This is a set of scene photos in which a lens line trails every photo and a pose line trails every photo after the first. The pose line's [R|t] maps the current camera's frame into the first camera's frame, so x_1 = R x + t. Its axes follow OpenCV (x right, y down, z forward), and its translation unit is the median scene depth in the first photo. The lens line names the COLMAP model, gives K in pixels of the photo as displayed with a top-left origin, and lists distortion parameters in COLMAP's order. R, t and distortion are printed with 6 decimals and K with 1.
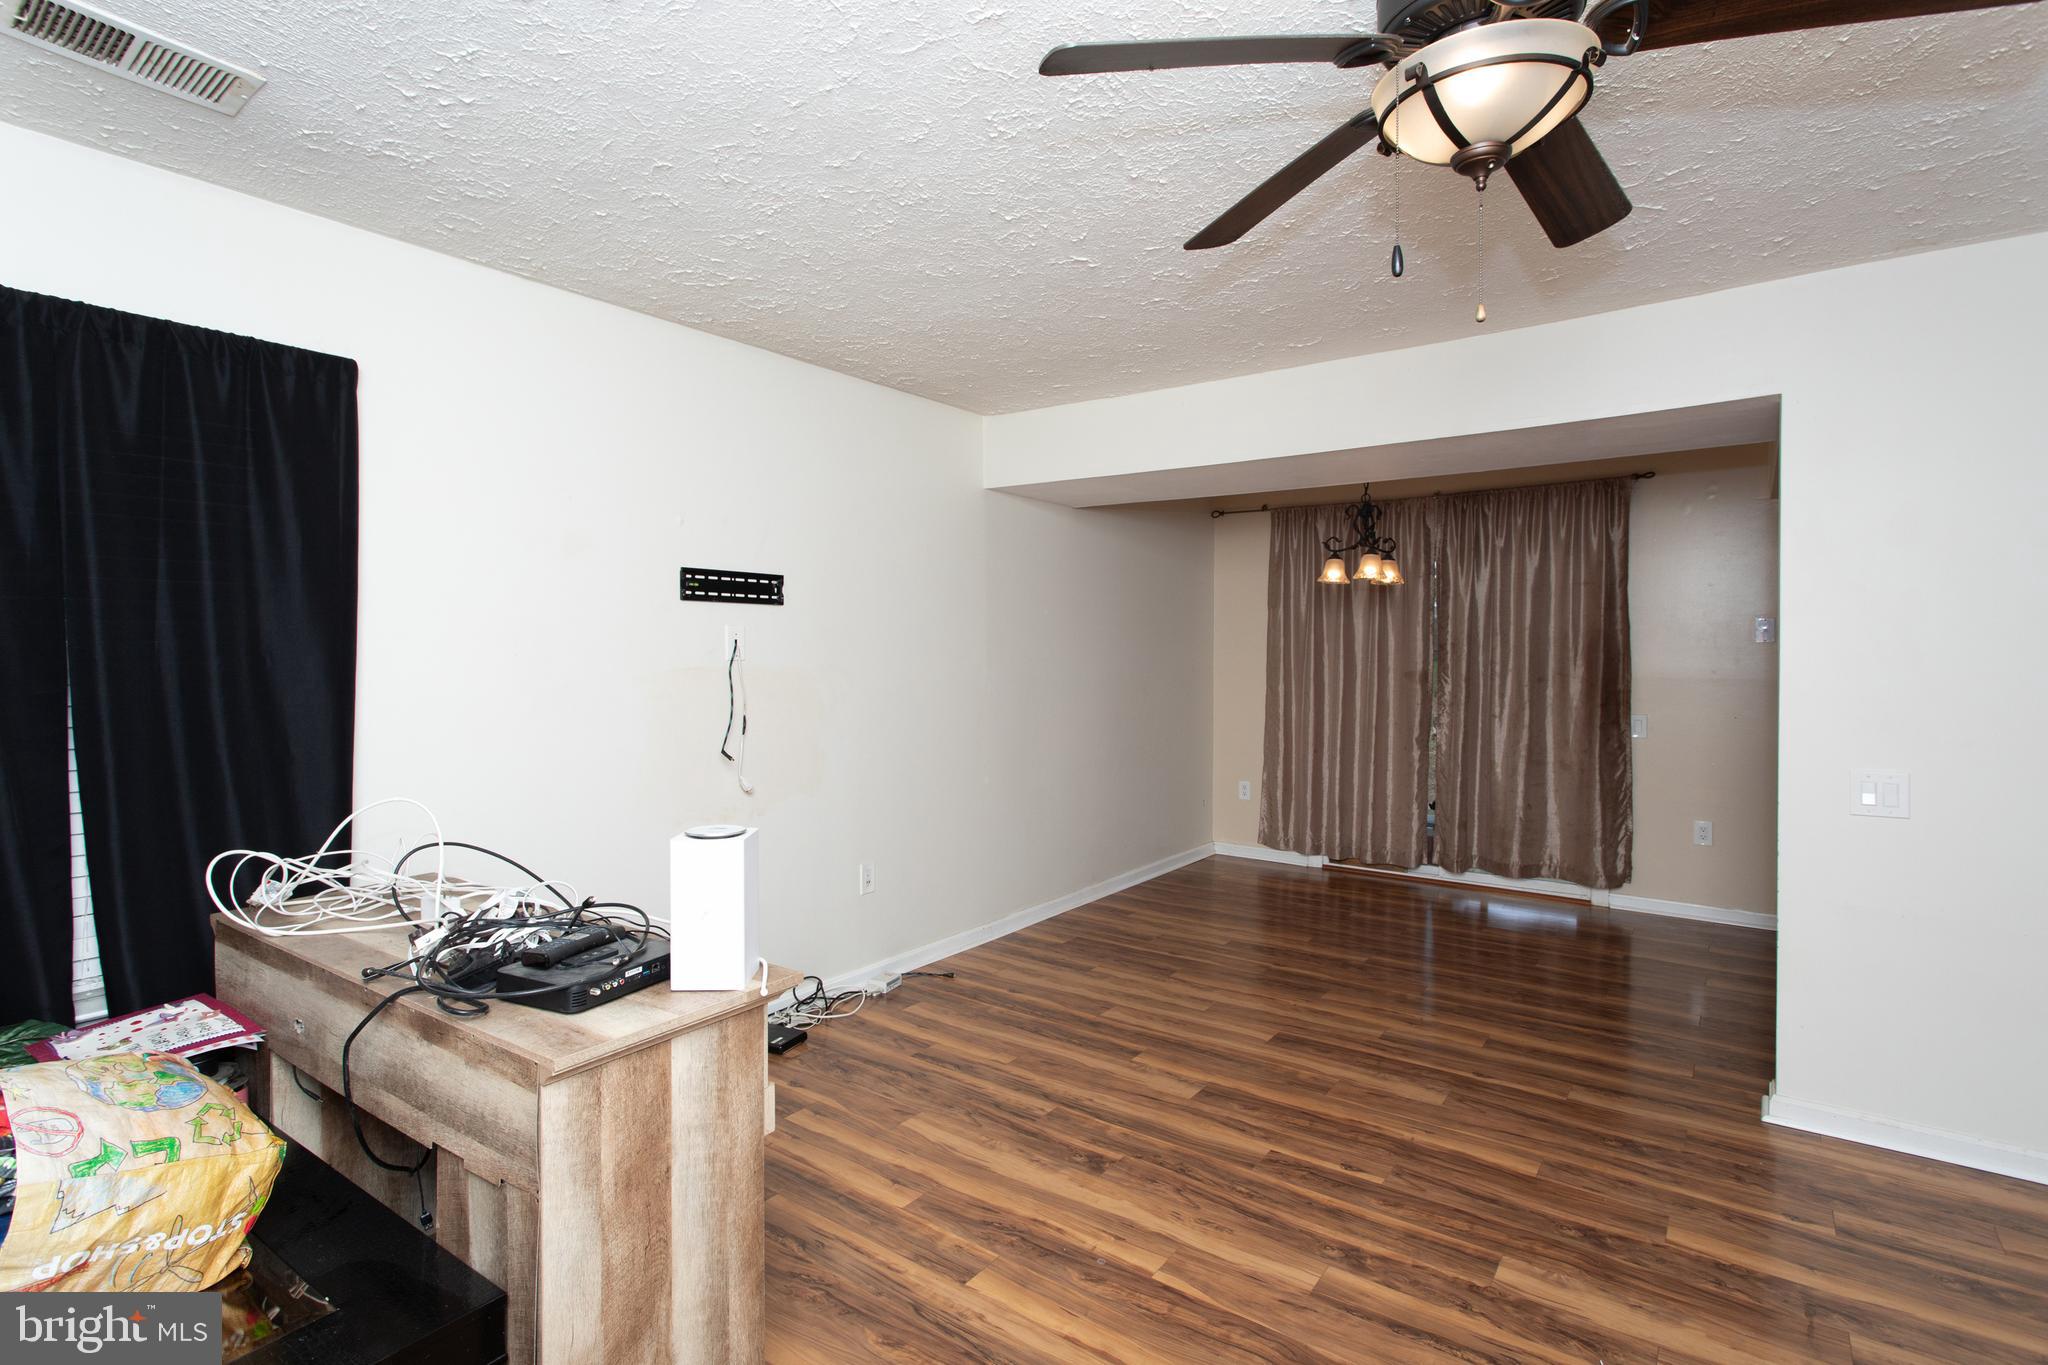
lens RADIAL K [[992.0, 0, 1010.5], [0, 992.0, 673.7], [0, 0, 1]] dist [-0.013759, 0.005699]
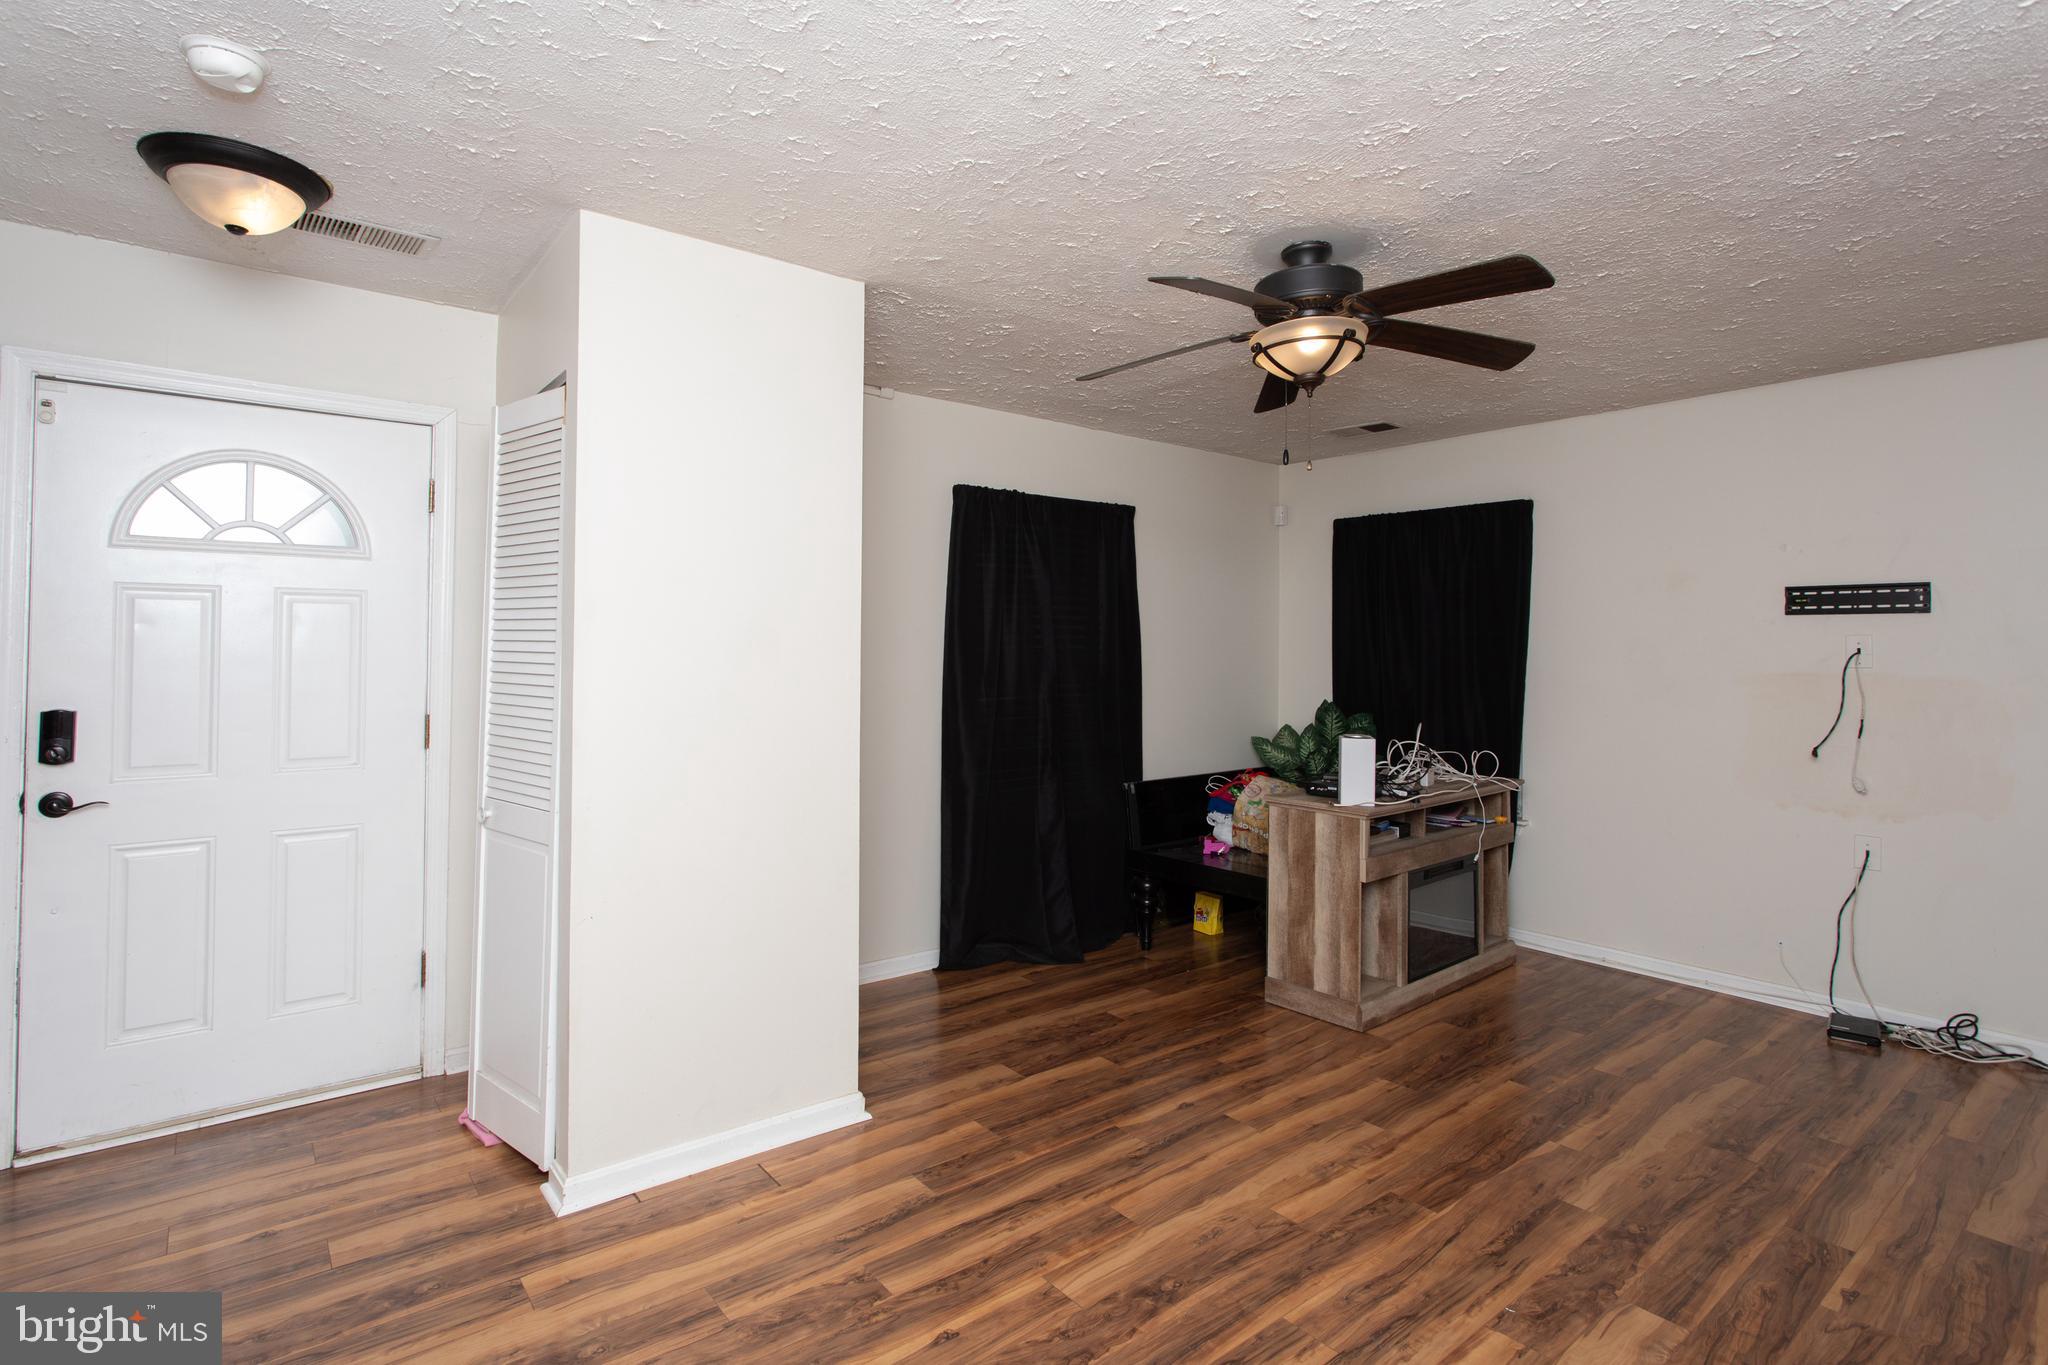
lens RADIAL K [[1010.9, 0, 1008.1], [0, 1010.9, 626.3], [0, 0, 1]] dist [-0.002242, 0.000520]
pose [[-0.269842, -0.028034, -0.962496, 1.176831], [-0.028409, 0.999373, -0.021144, -0.010338], [0.962485, 0.021638, -0.270469, 0.478092]]
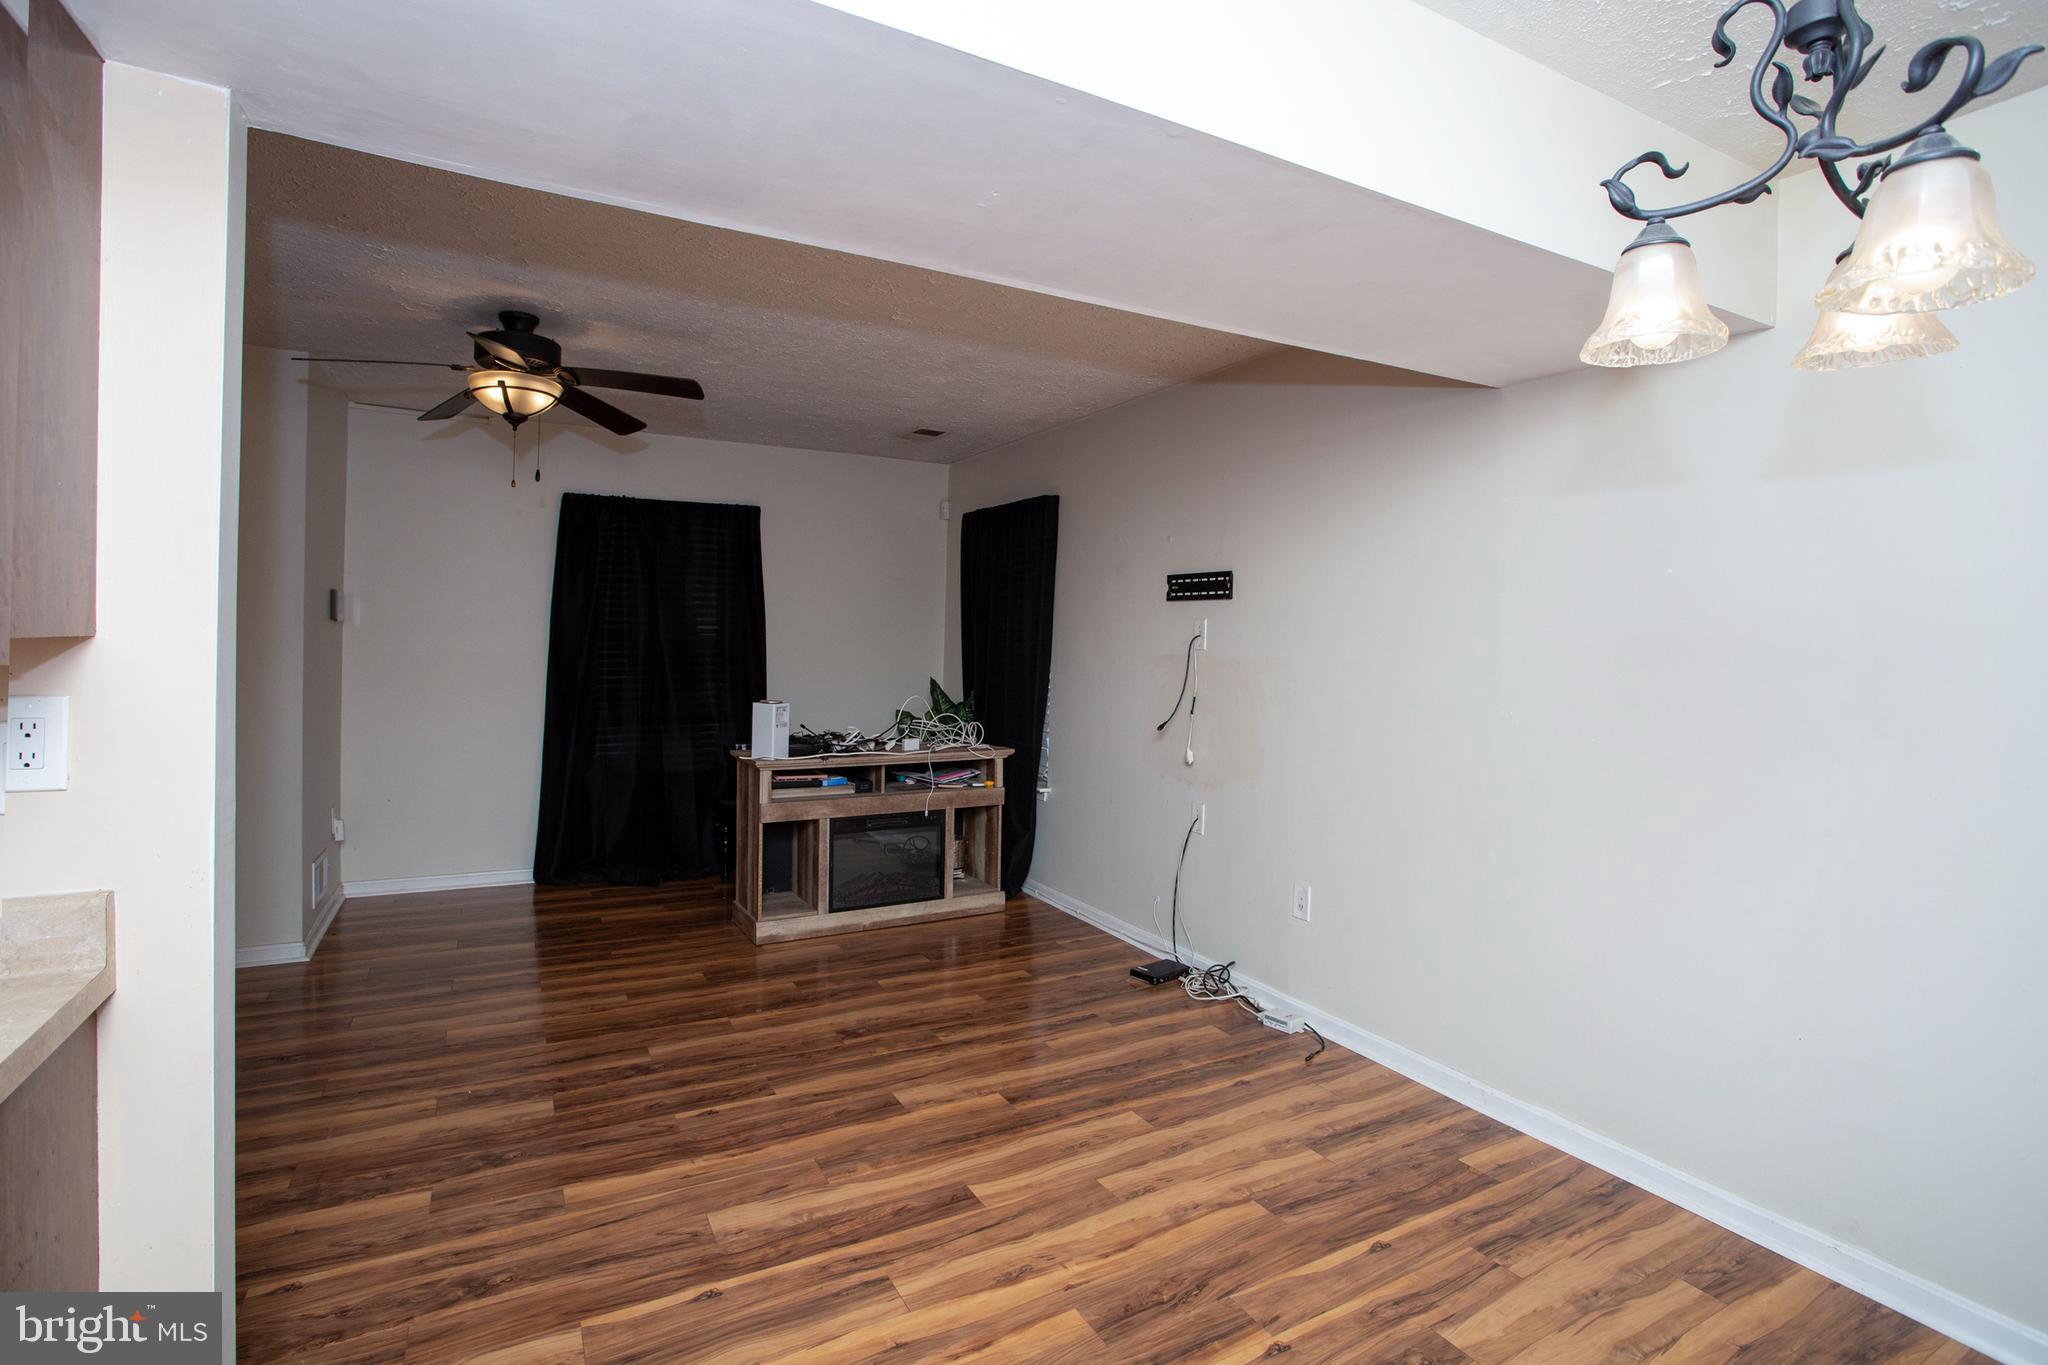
lens RADIAL K [[1010.9, 0, 1006.8], [0, 1010.9, 650.8], [0, 0, 1]] dist [-0.082080, 0.042958]
pose [[-0.438907, 0.003403, -0.898526, 1.022810], [-0.038799, 0.998988, 0.022736, -0.034992], [0.897694, 0.044841, -0.438331, 1.524217]]
